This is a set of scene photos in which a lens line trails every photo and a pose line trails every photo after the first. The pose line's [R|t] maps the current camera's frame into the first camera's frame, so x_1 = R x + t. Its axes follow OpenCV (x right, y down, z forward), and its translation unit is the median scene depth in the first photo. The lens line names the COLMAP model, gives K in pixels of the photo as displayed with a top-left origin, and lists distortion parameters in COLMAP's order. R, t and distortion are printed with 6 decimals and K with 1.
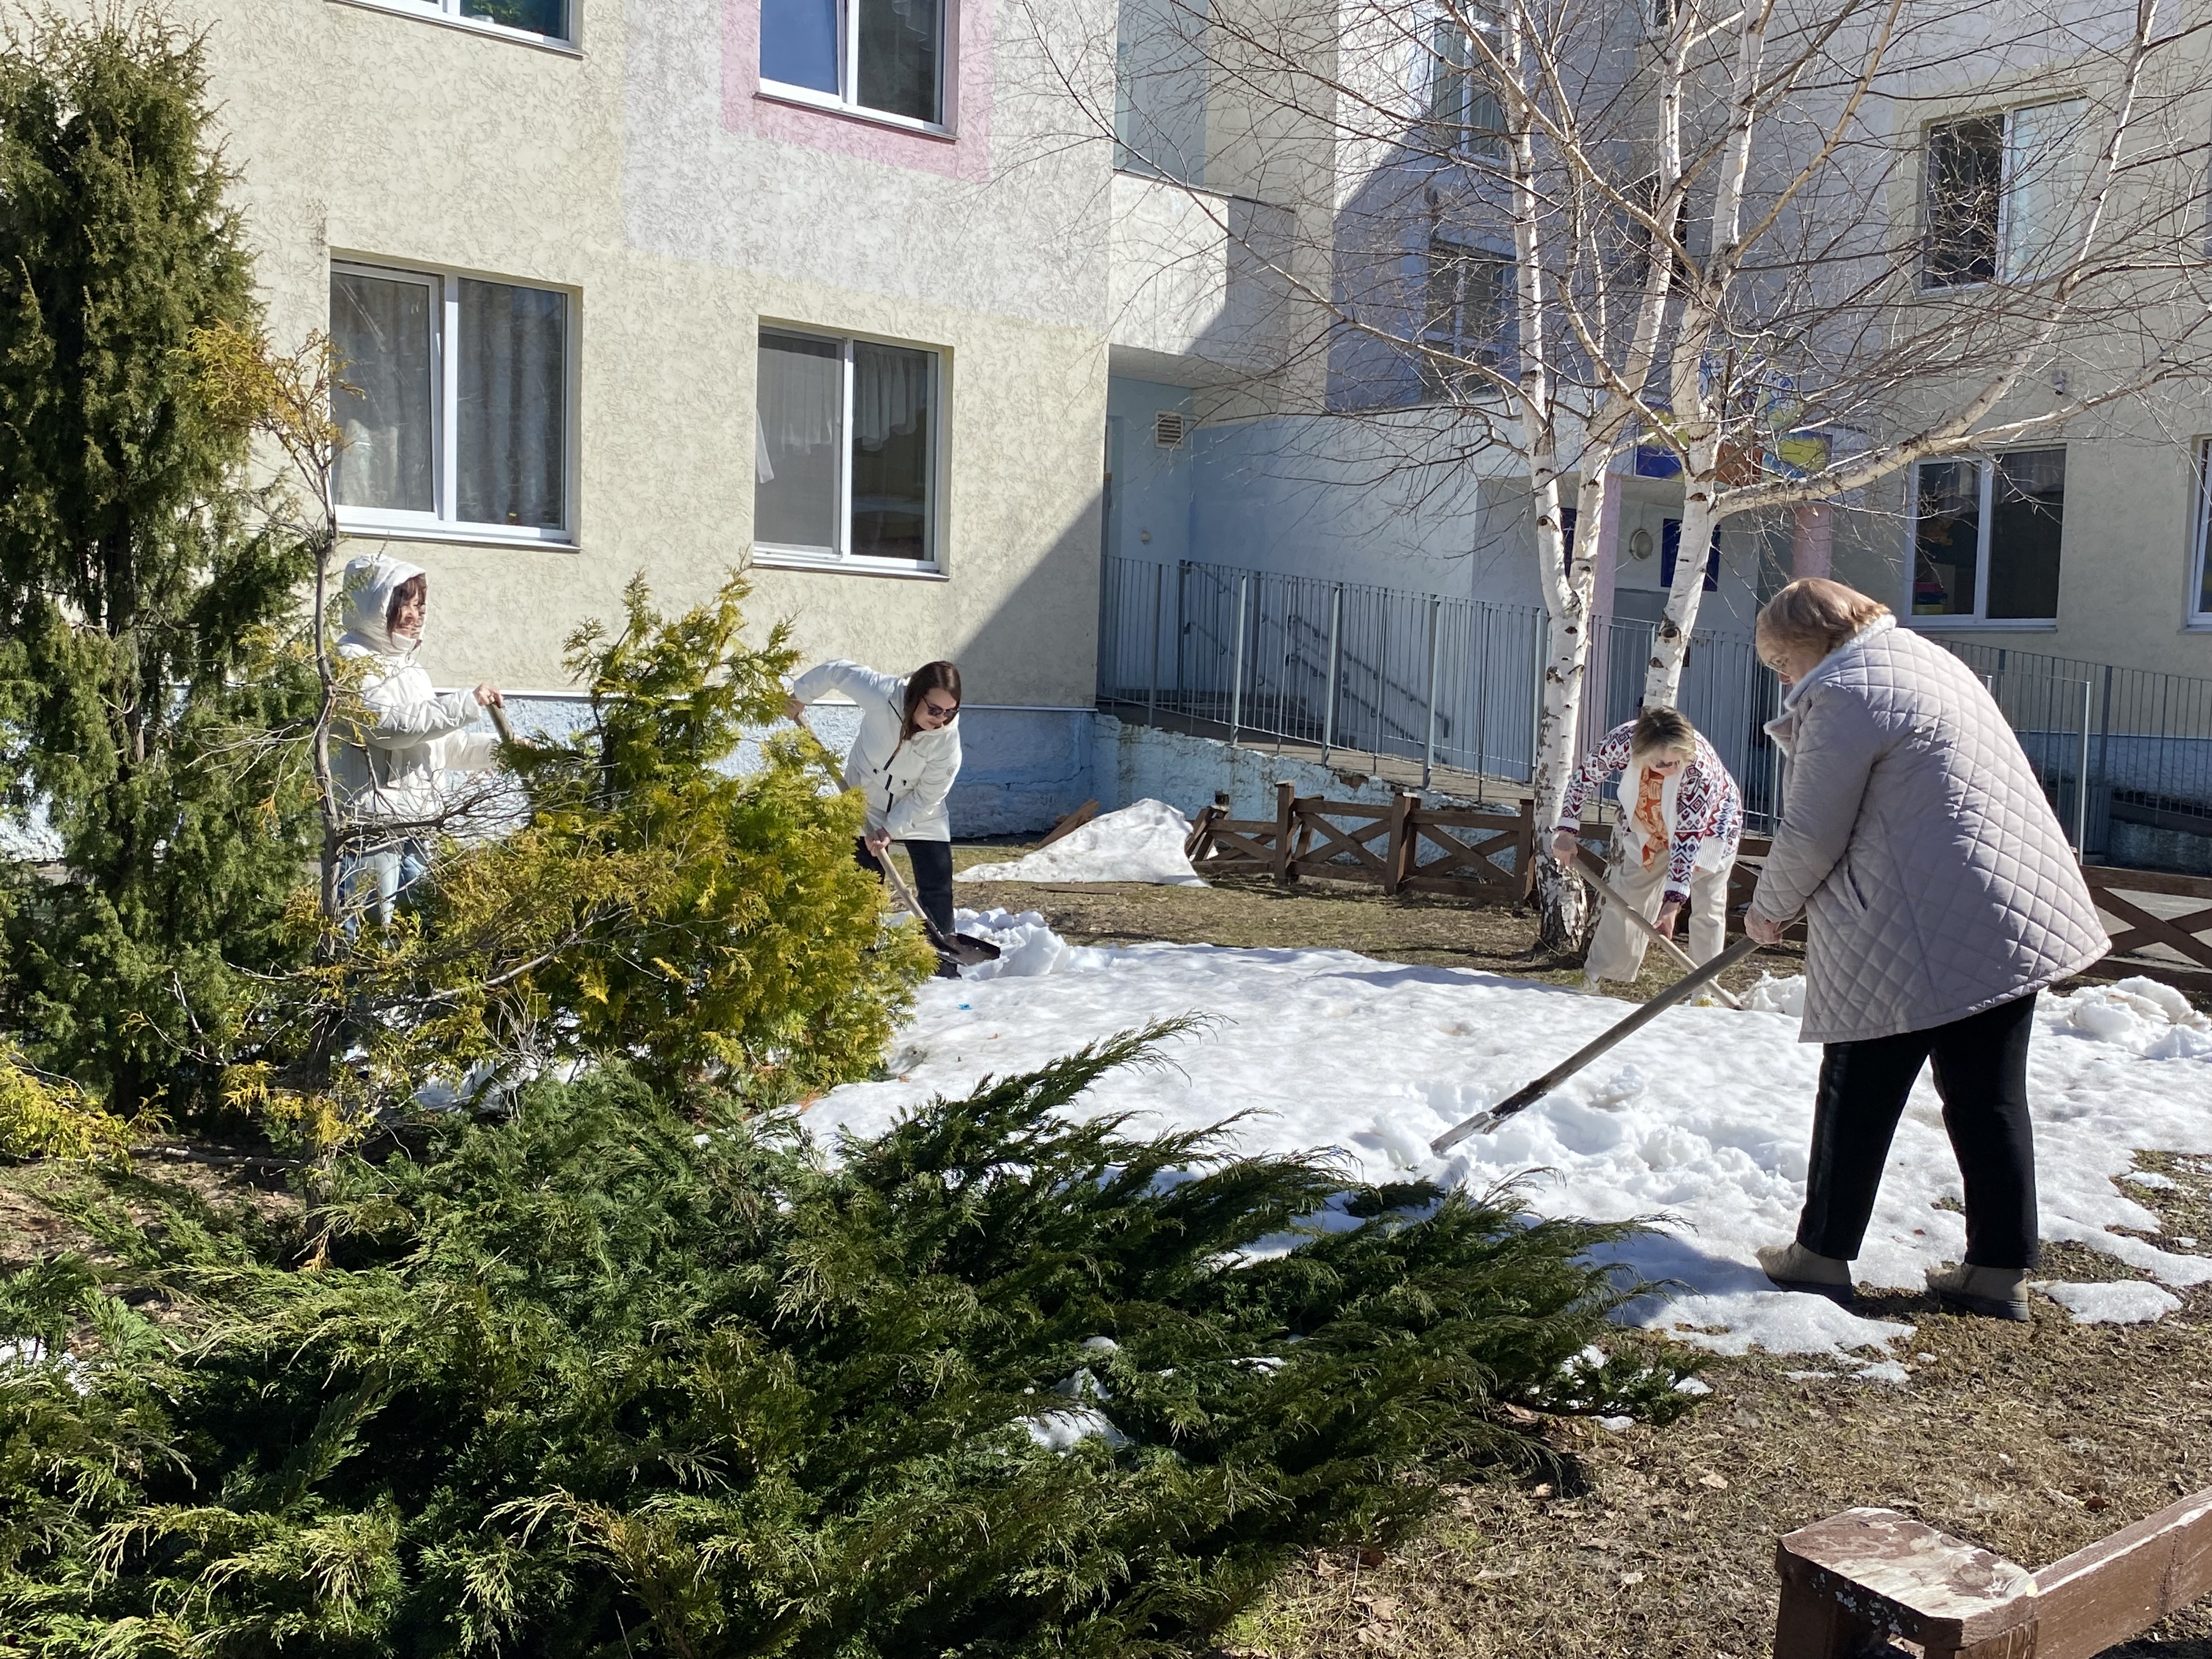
lens RADIAL K [[2092.8, 0, 1092.5], [0, 2092.8, 846.2], [0, 0, 1]] dist [-0.022153, 0.000000]
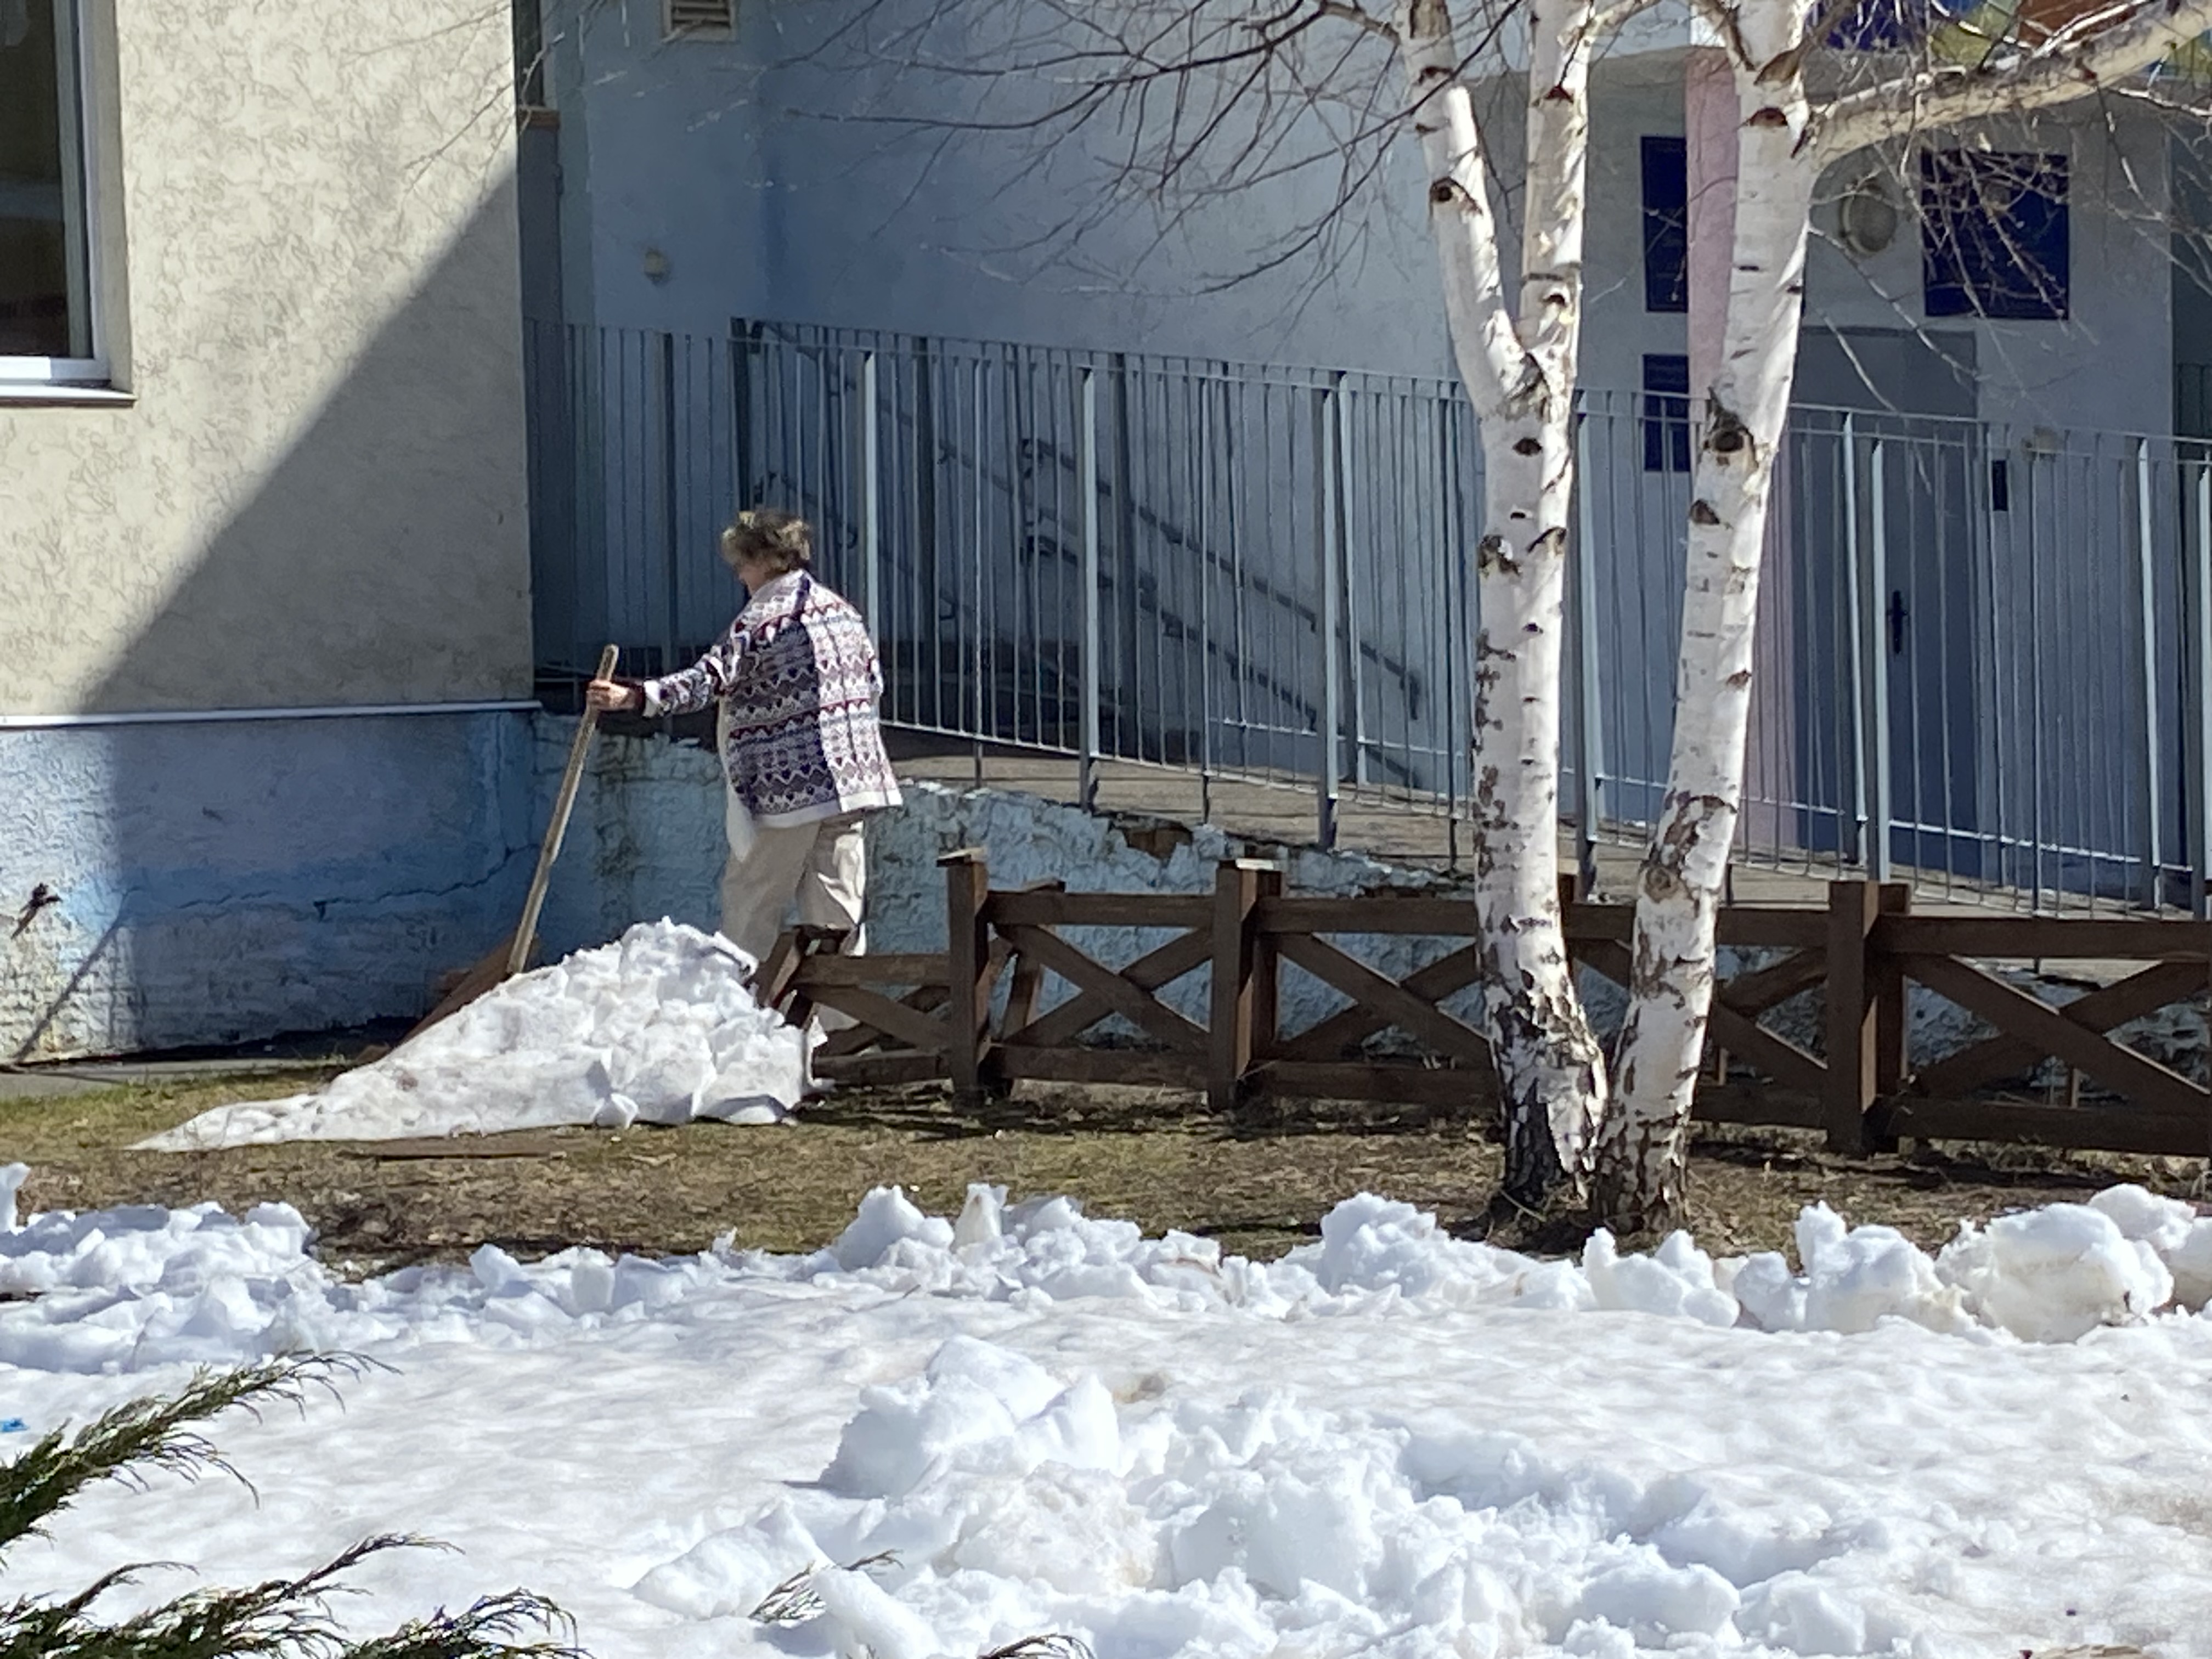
lens RADIAL K [[5493.7, 0, 1107.2], [0, 5493.7, 832.3], [0, 0, 1]] dist [0.038279, 0.000000]
pose [[0.995650, -0.063345, 0.068333, 0.048455], [0.066009, 0.997115, -0.037464, 0.007355], [-0.065763, 0.041811, 0.996959, -0.069002]]
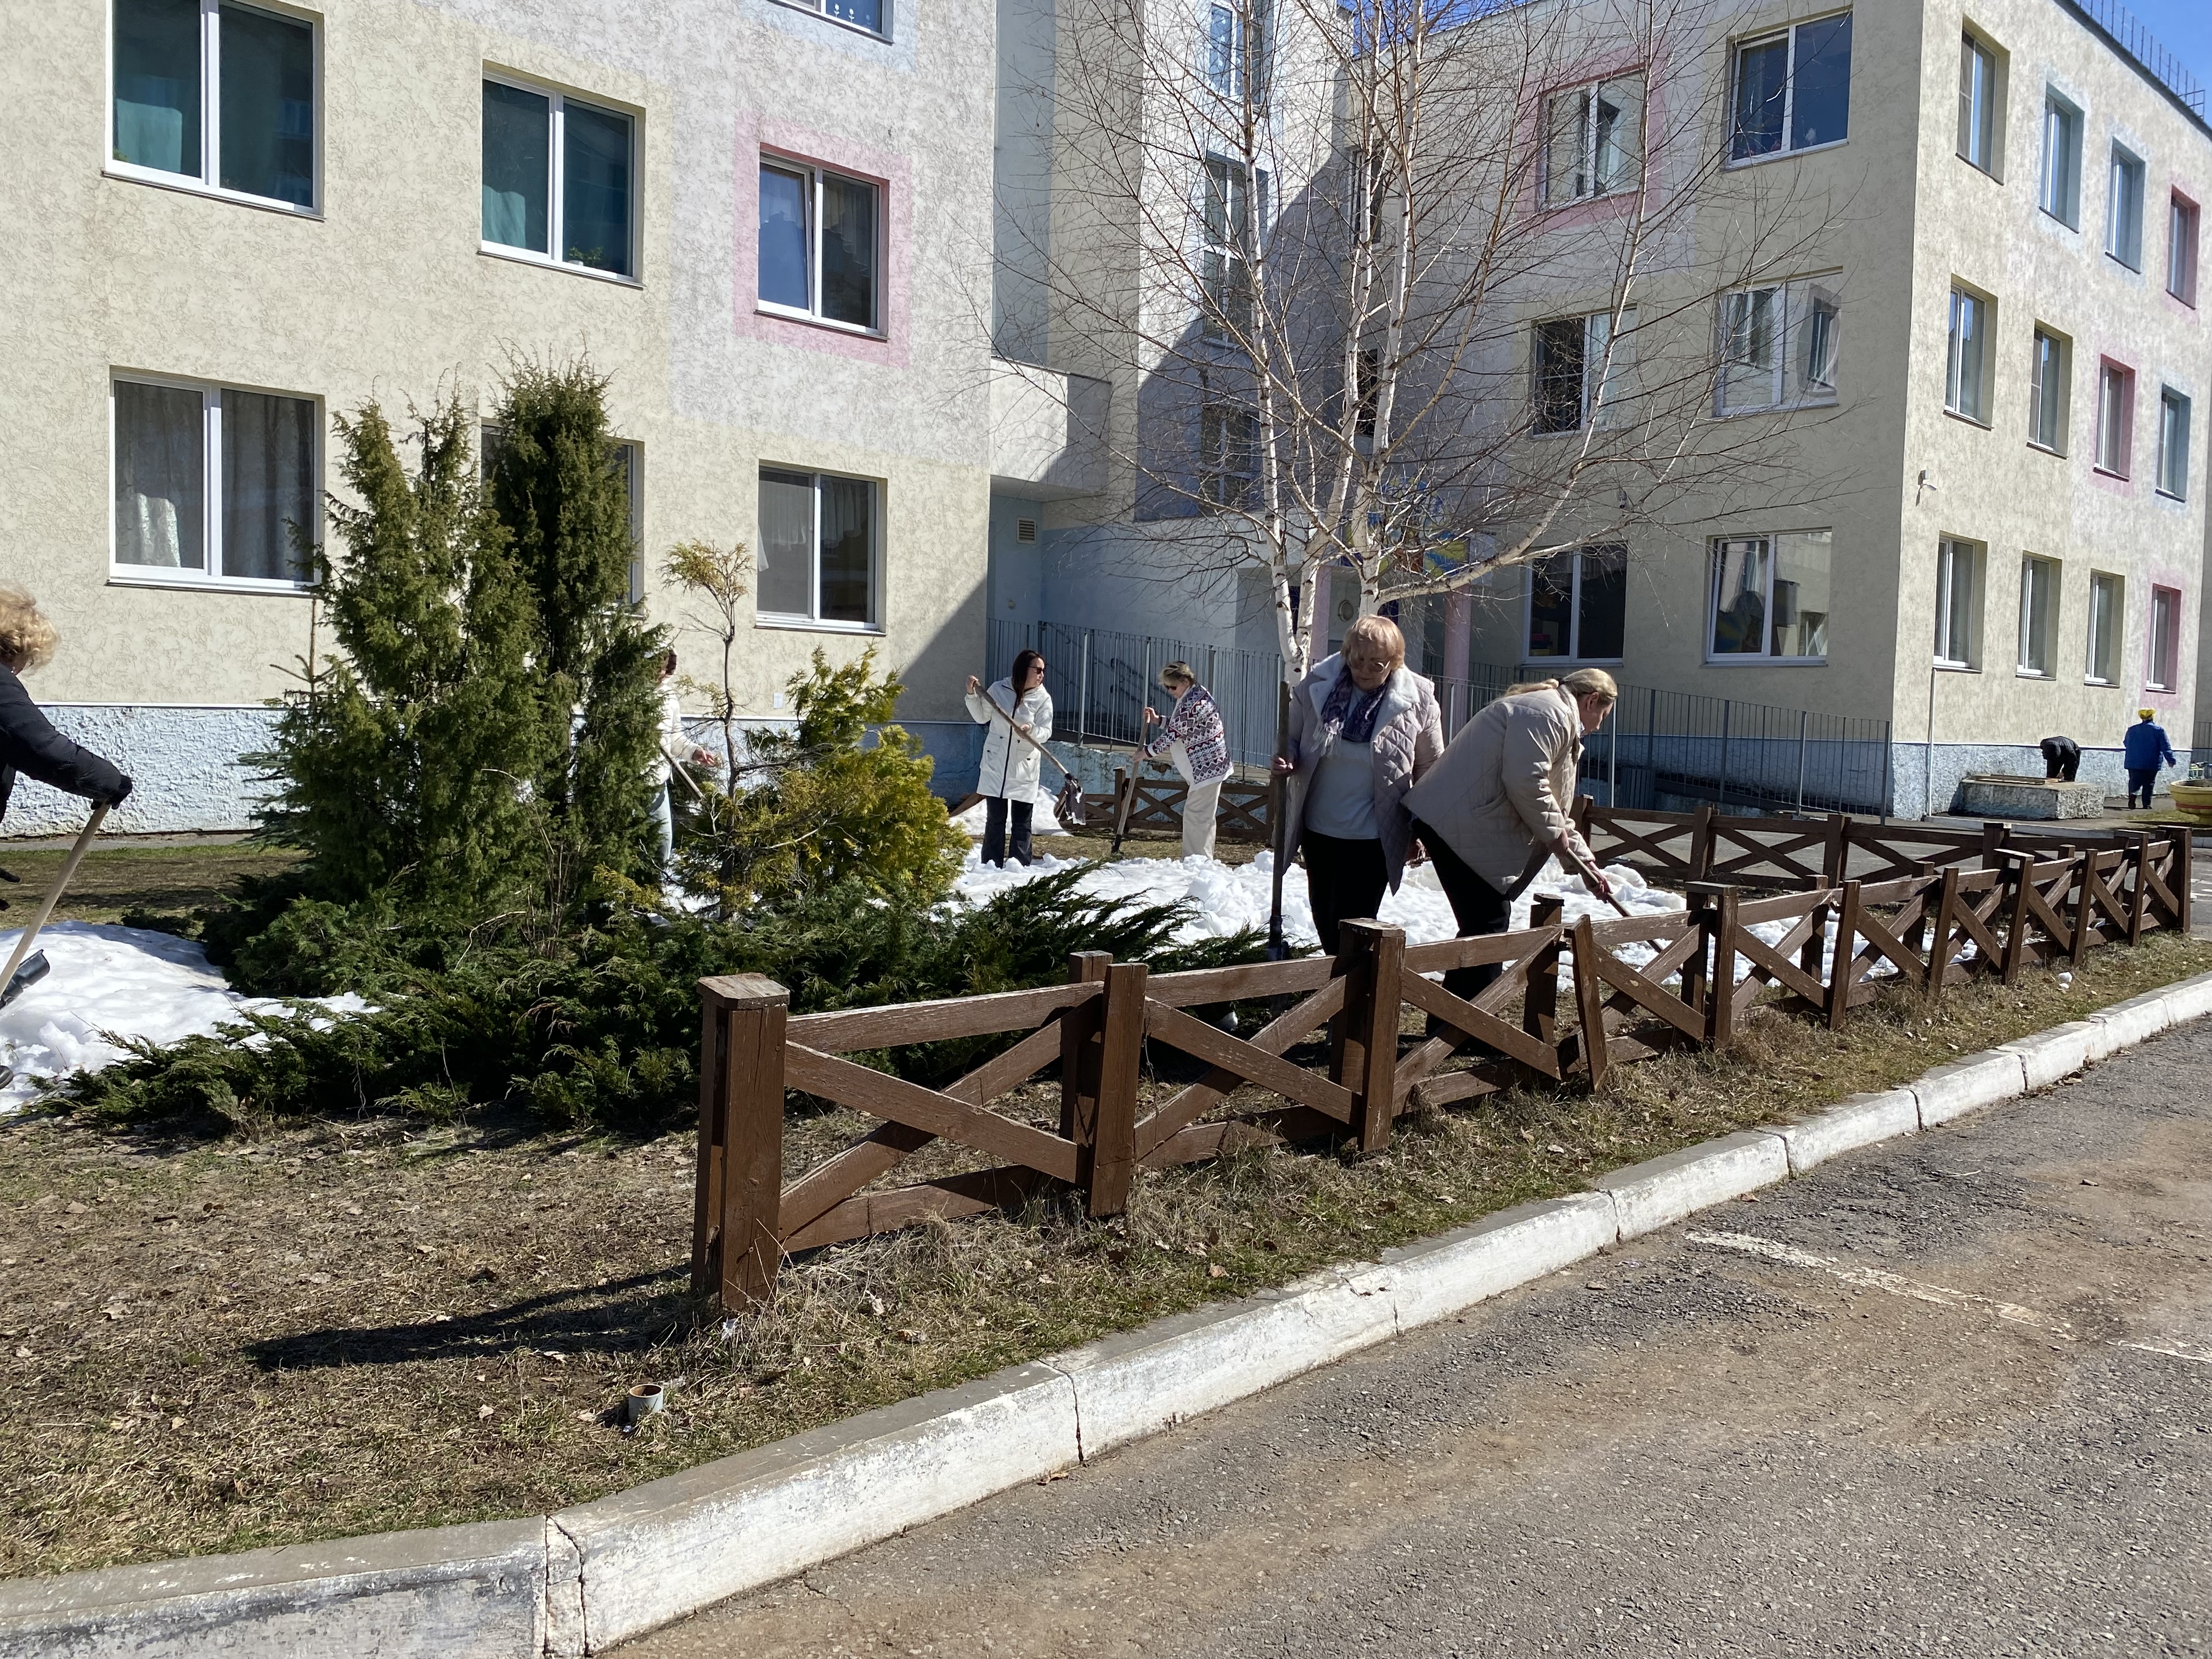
lens RADIAL K [[1675.0, 0, 1105.5], [0, 1675.0, 813.7], [0, 0, 1]] dist [-0.029593, -0.004028]
pose [[0.994517, -0.013364, 0.103714, -0.048386], [0.014896, 0.999791, -0.014017, 0.021267], [-0.103505, 0.015485, 0.994508, -0.236588]]
